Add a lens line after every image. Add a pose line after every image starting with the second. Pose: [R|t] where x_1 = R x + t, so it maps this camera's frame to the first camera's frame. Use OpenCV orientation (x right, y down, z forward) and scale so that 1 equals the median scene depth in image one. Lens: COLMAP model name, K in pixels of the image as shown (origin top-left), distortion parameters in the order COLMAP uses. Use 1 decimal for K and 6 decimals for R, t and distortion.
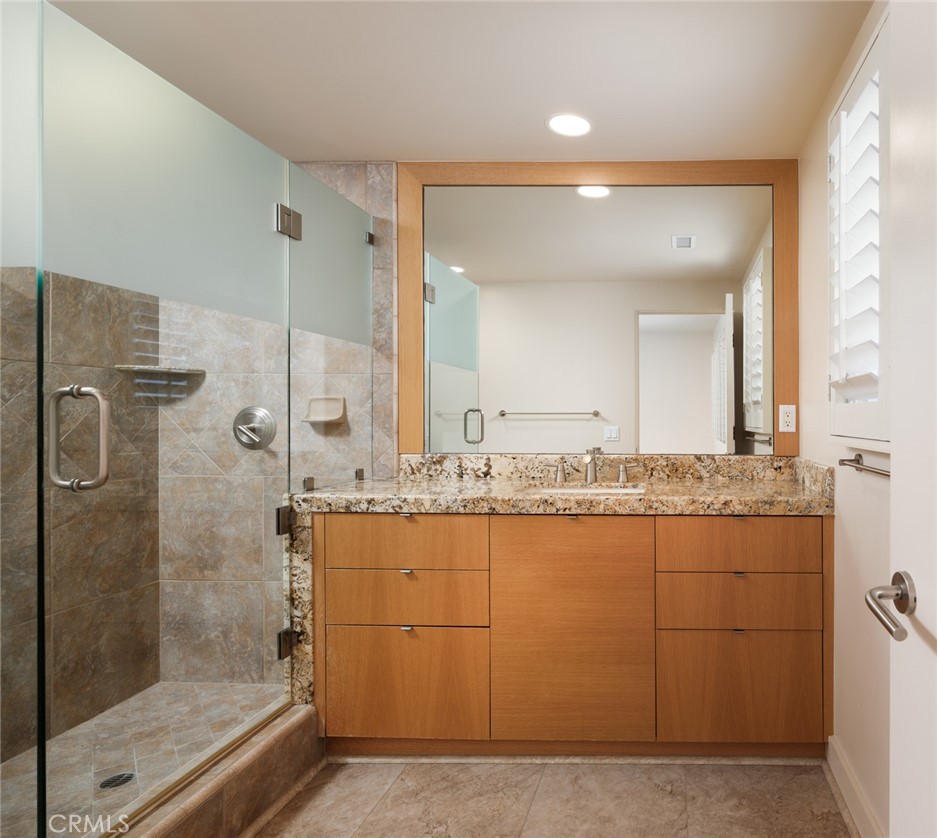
lens RADIAL K [[496.0, 0, 468.5], [0, 496.0, 426.4], [0, 0, 1]] dist [0.001725, -0.000510]
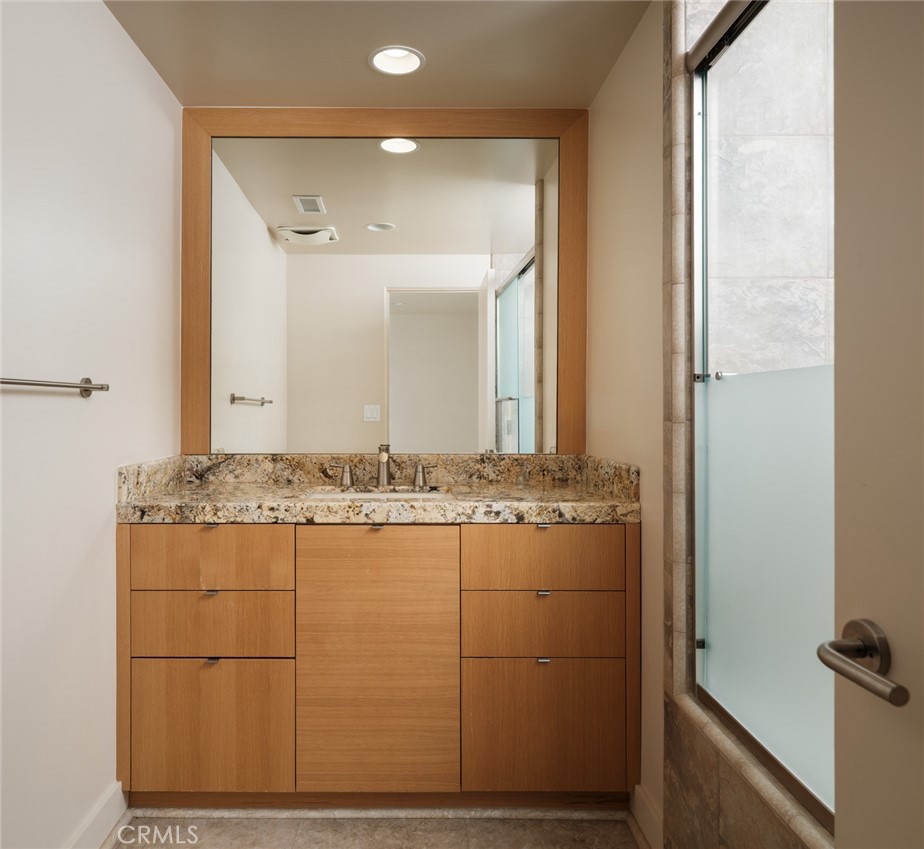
lens RADIAL K [[585.0, 0, 461.6], [0, 585.0, 417.9], [0, 0, 1]] dist [0.007713, -0.000002]
pose [[0.999905, -0.002349, 0.013617, 0.366589], [0.002430, 0.999979, -0.006000, 0.002037], [-0.013603, 0.006033, 0.999889, -0.005799]]
